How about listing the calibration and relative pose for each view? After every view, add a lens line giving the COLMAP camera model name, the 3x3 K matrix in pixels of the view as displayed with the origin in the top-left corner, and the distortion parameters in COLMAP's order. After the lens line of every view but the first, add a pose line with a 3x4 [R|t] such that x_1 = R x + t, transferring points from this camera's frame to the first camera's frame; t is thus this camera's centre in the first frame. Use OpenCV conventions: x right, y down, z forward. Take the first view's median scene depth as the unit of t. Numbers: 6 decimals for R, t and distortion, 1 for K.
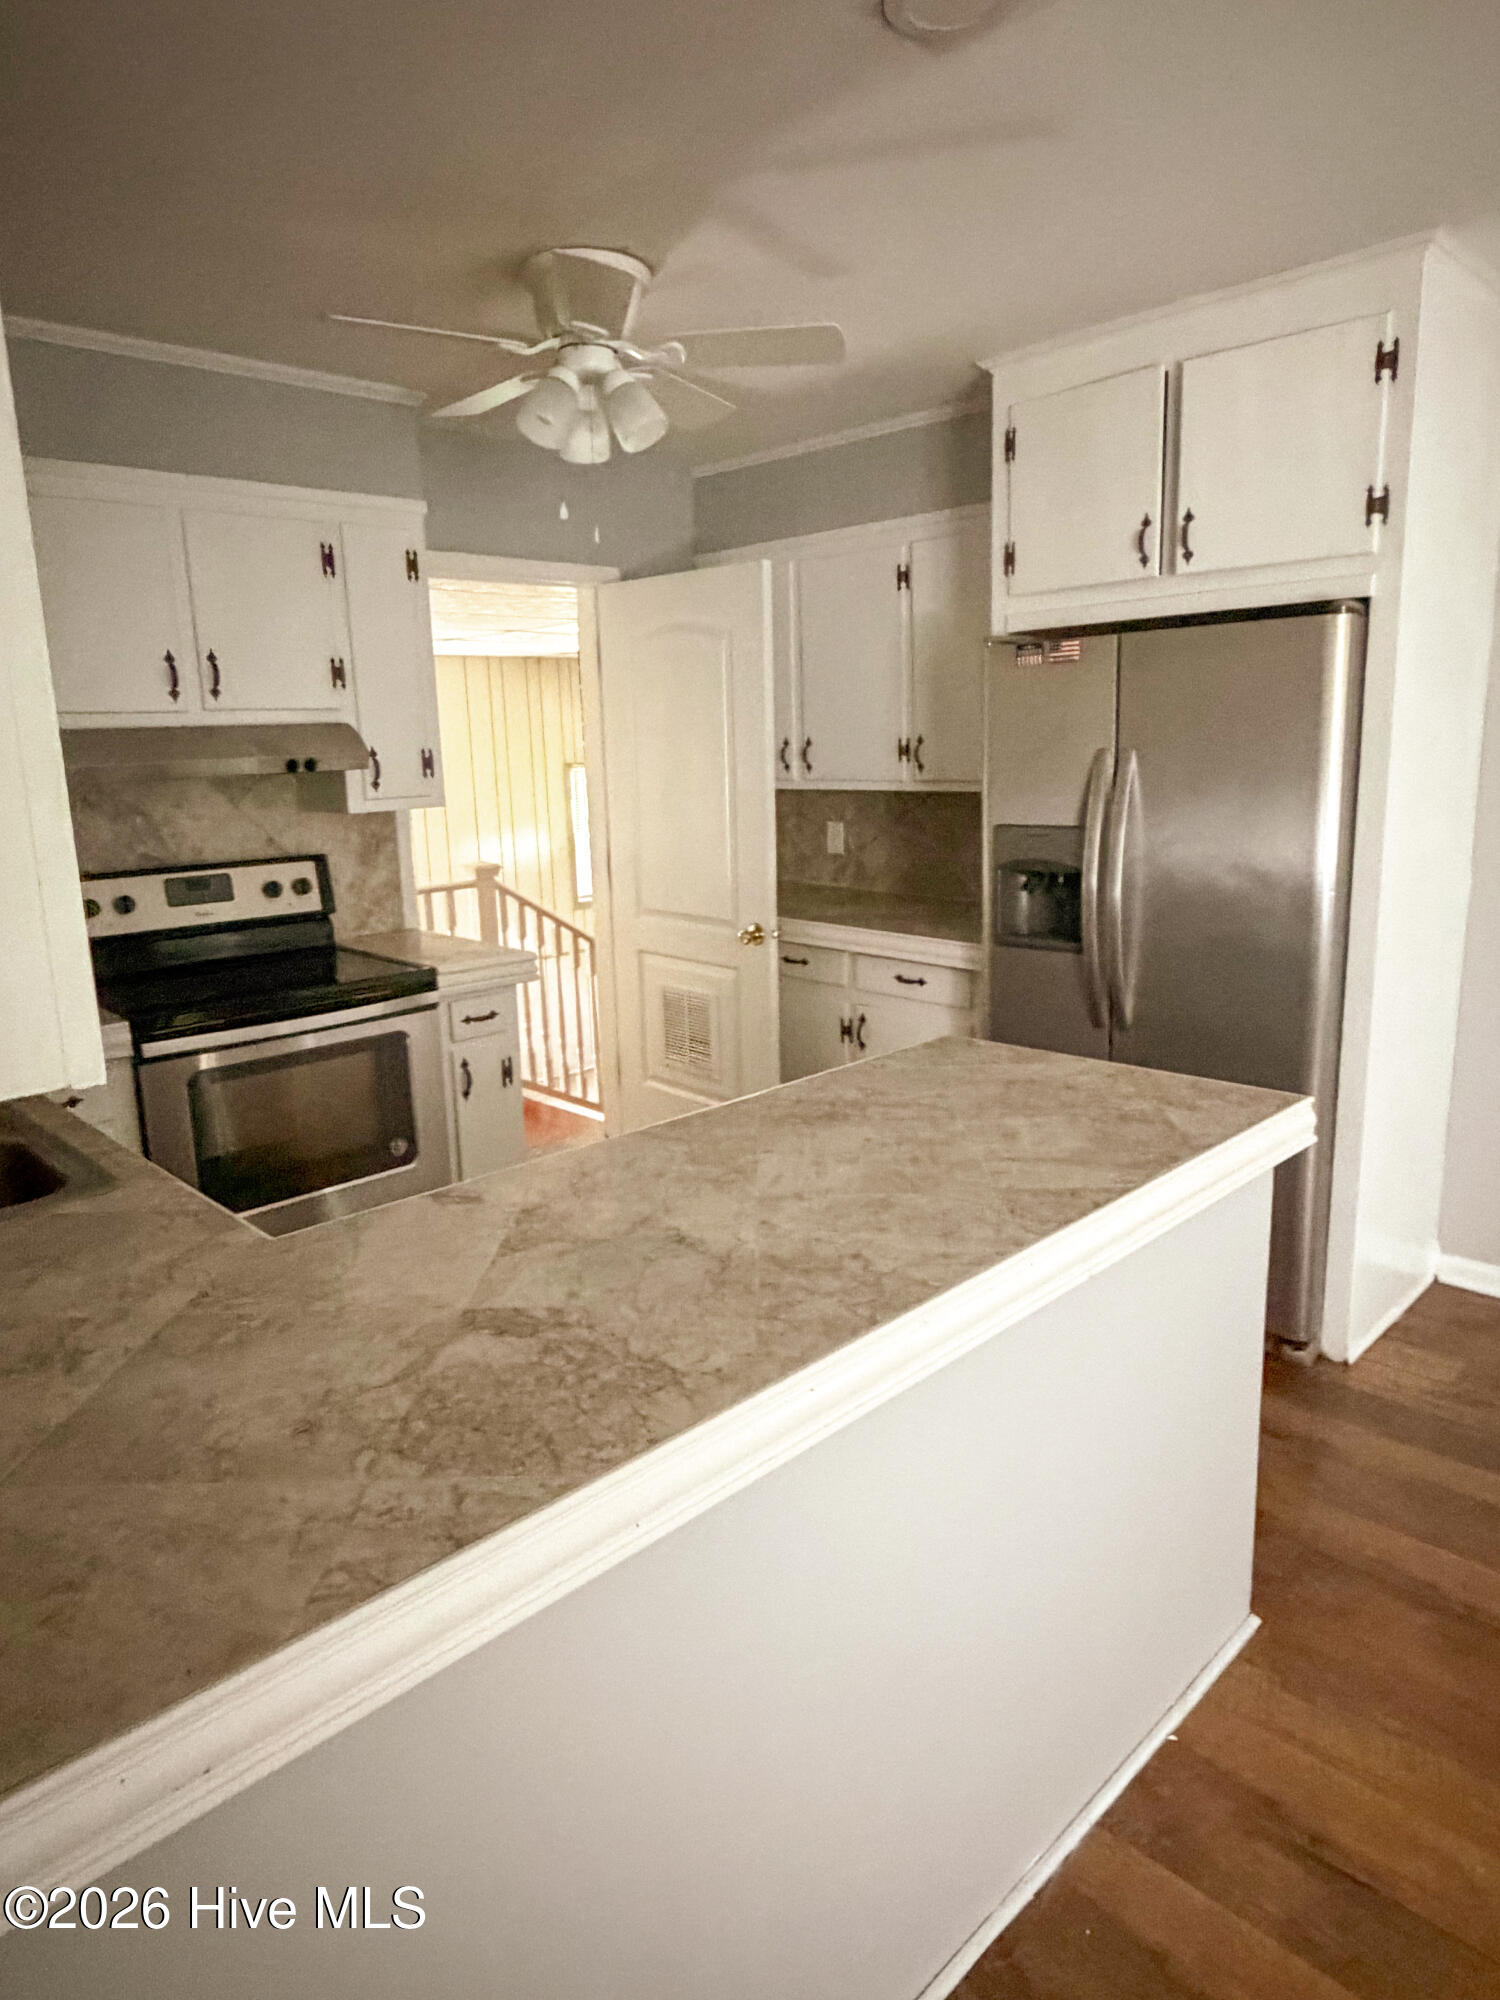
lens RADIAL K [[1228.4, 0, 737.7], [0, 1228.4, 987.4], [0, 0, 1]] dist [0.005356, 0.001400]
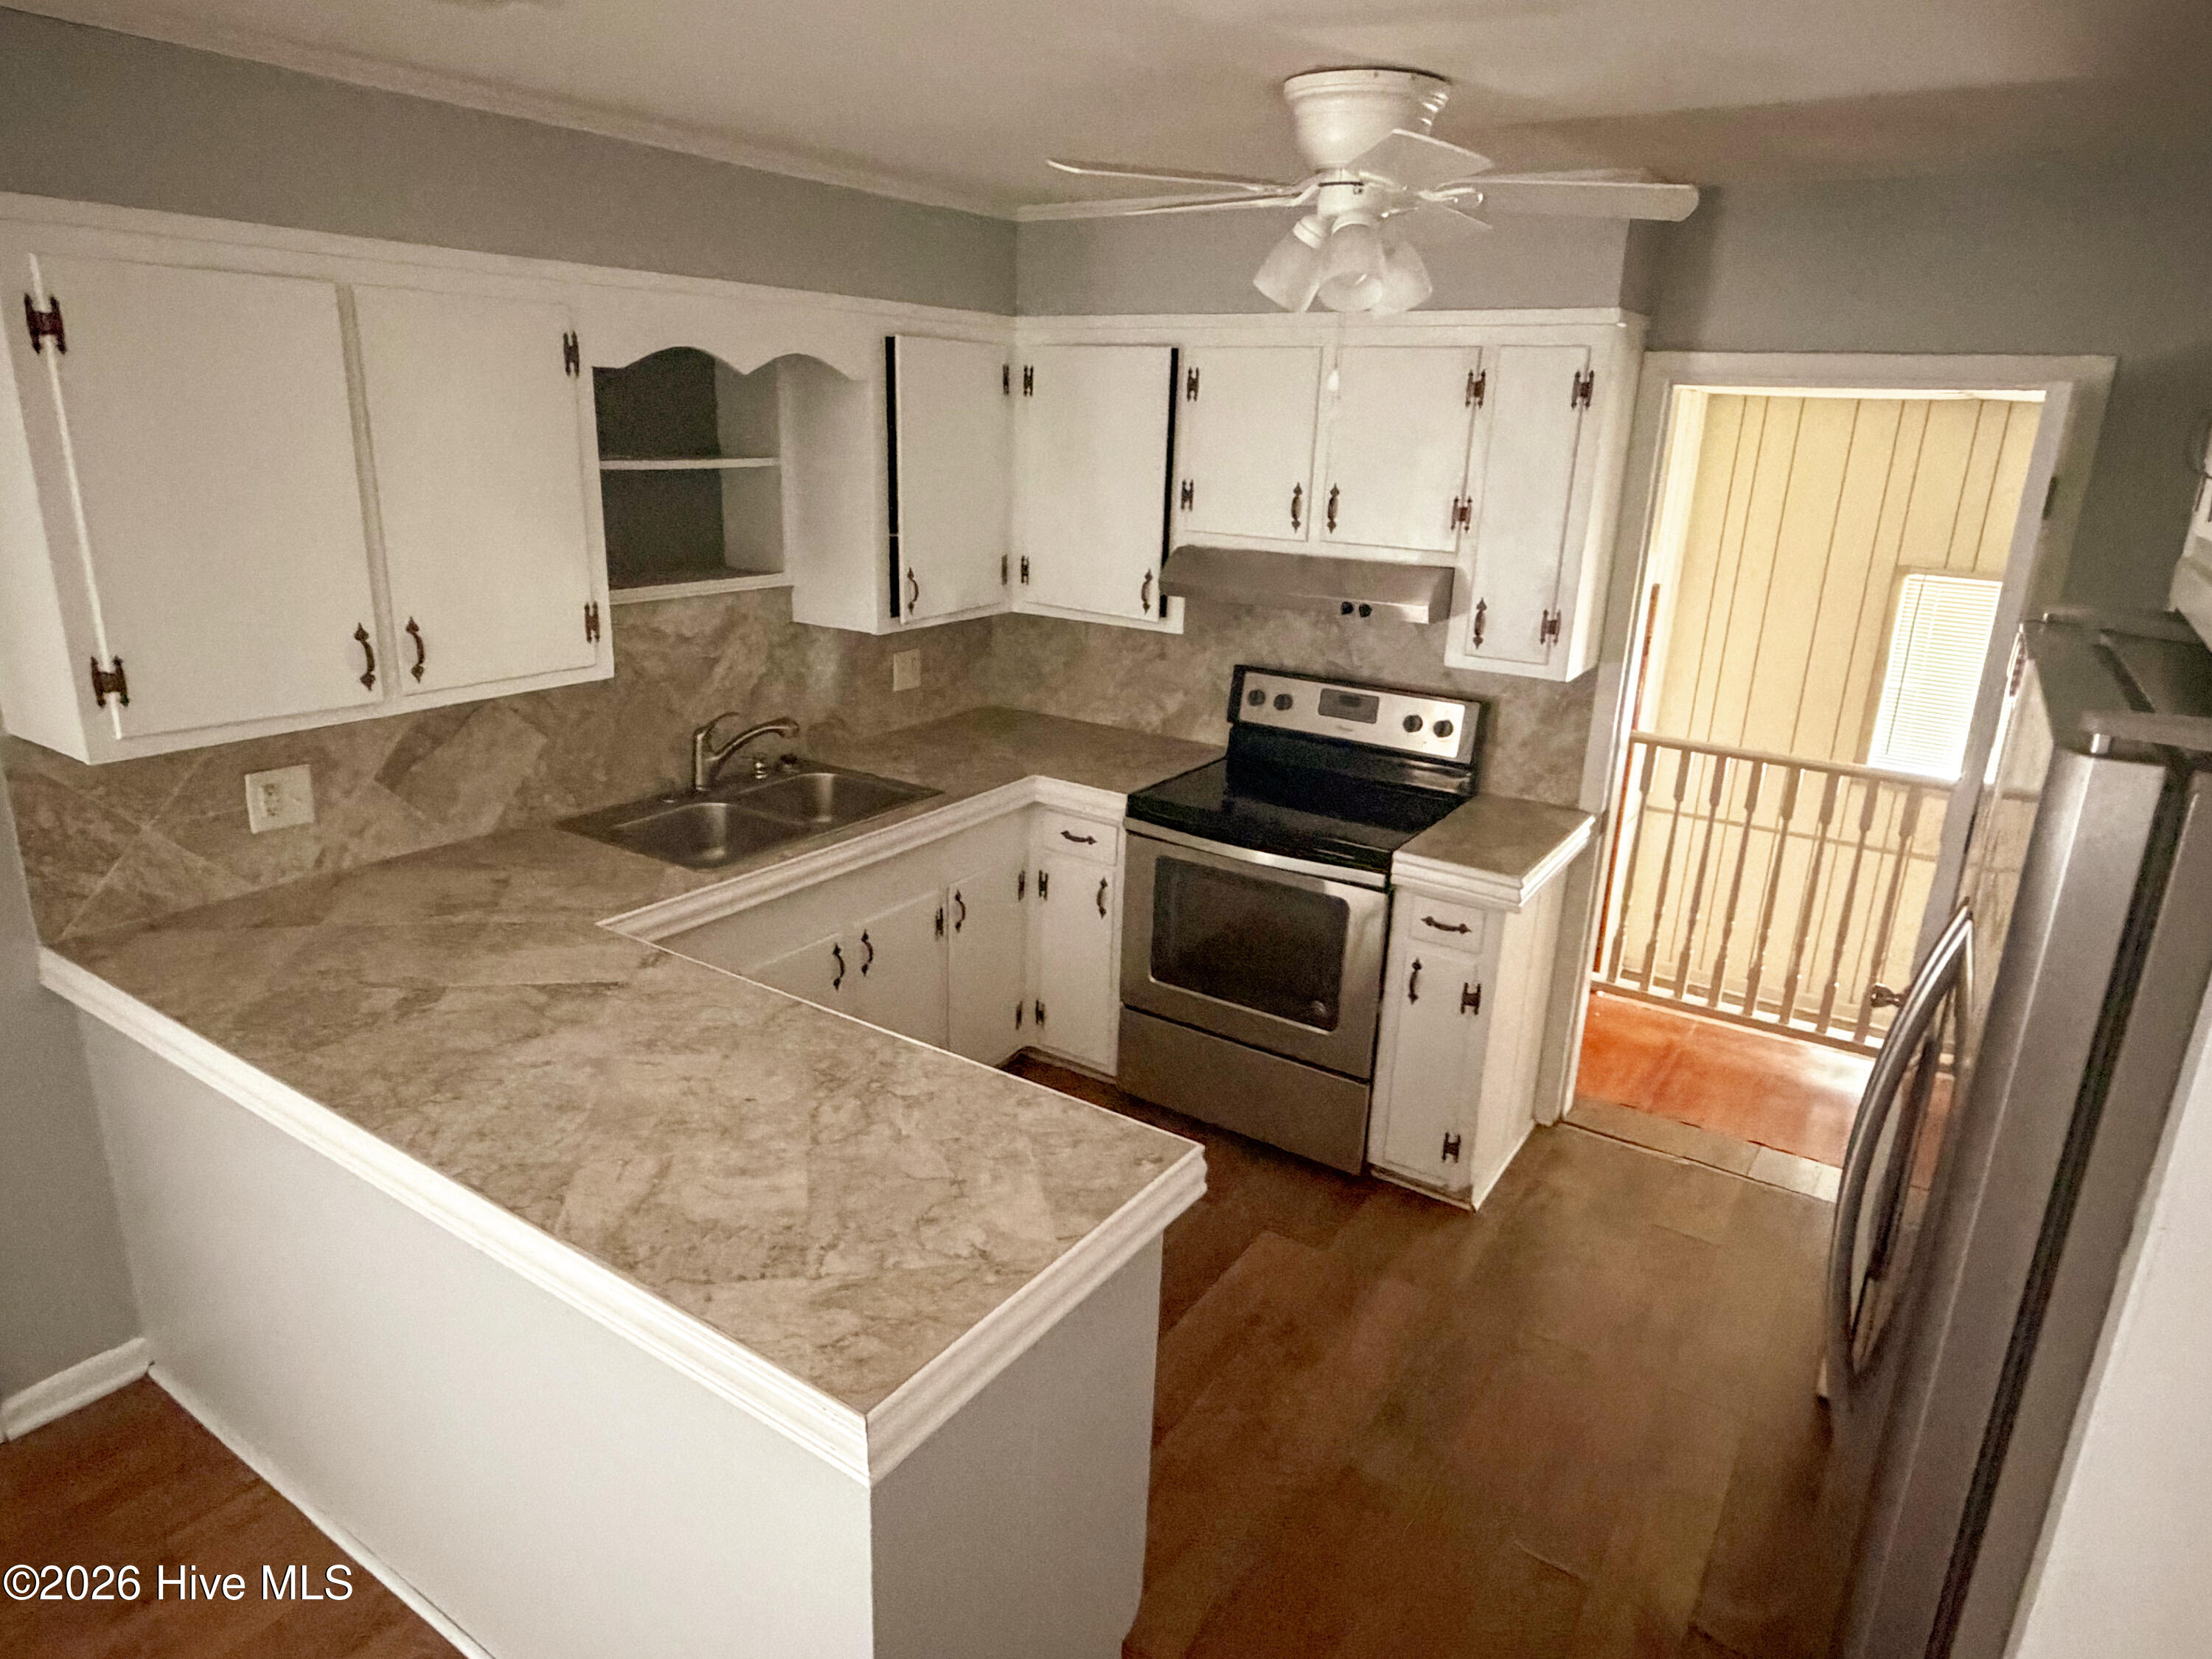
lens RADIAL K [[1358.6, 0, 1094.5], [0, 1358.6, 837.9], [0, 0, 1]] dist [0.005356, 0.001400]
pose [[0.200147, 0.334293, -0.920972, 1.060733], [-0.230748, 0.929634, 0.287290, -0.440833], [0.952206, 0.155012, 0.263201, 0.877946]]
